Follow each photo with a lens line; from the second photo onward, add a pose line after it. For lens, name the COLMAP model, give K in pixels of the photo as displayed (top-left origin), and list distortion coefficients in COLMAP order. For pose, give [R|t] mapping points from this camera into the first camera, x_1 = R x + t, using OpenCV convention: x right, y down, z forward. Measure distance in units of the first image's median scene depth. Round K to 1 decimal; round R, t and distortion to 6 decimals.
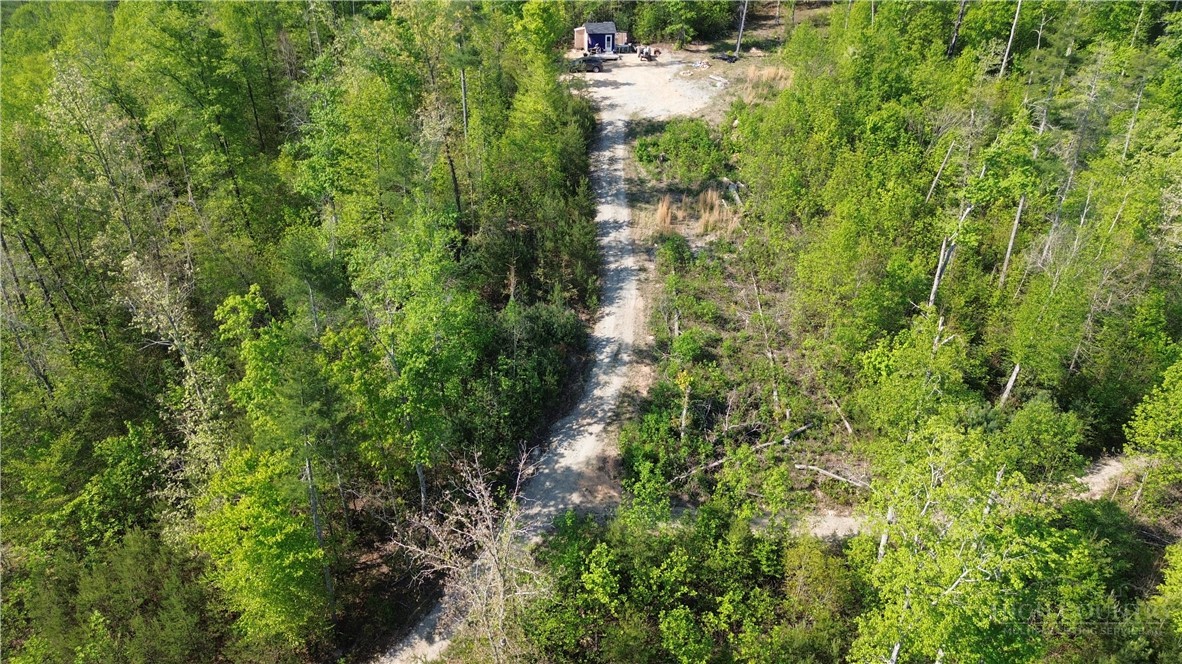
lens RADIAL K [[799.5, 0, 591.6], [0, 799.5, 334.4], [0, 0, 1]] dist [0.024630, -0.001512]
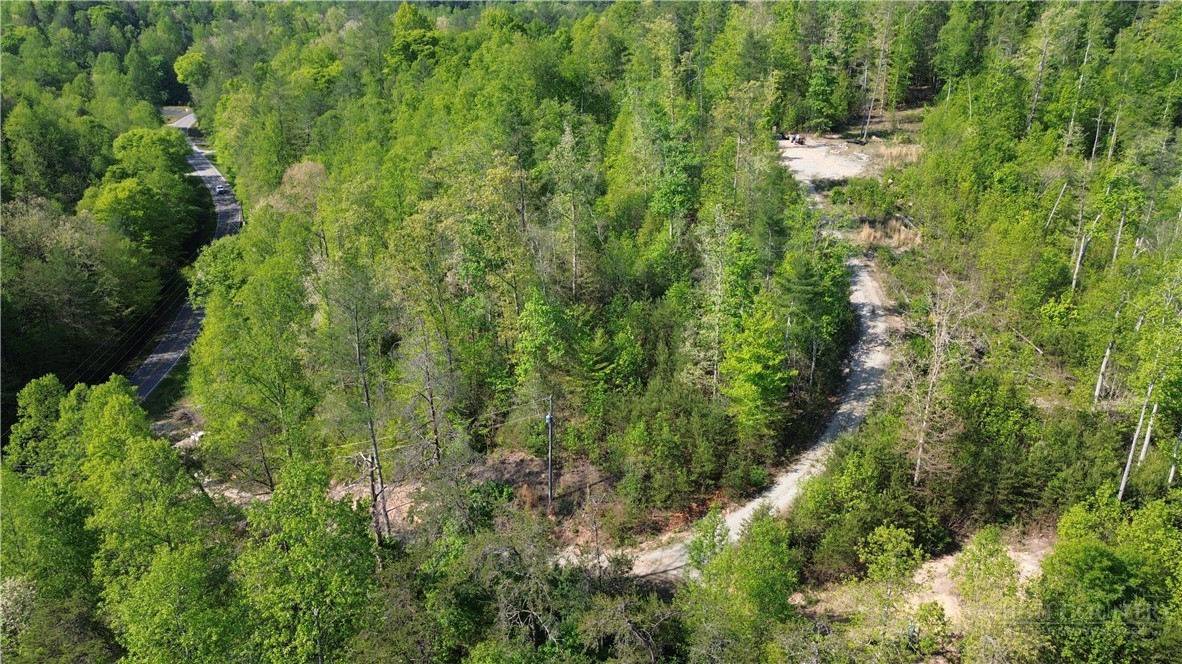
lens RADIAL K [[799.5, 0, 589.8], [0, 799.5, 329.4], [0, 0, 1]] dist [0.024630, -0.001512]
pose [[0.999961, -0.008185, 0.003412, -0.406980], [0.008598, 0.989070, -0.147197, 0.221715], [-0.002170, 0.147220, 0.989101, -0.387953]]
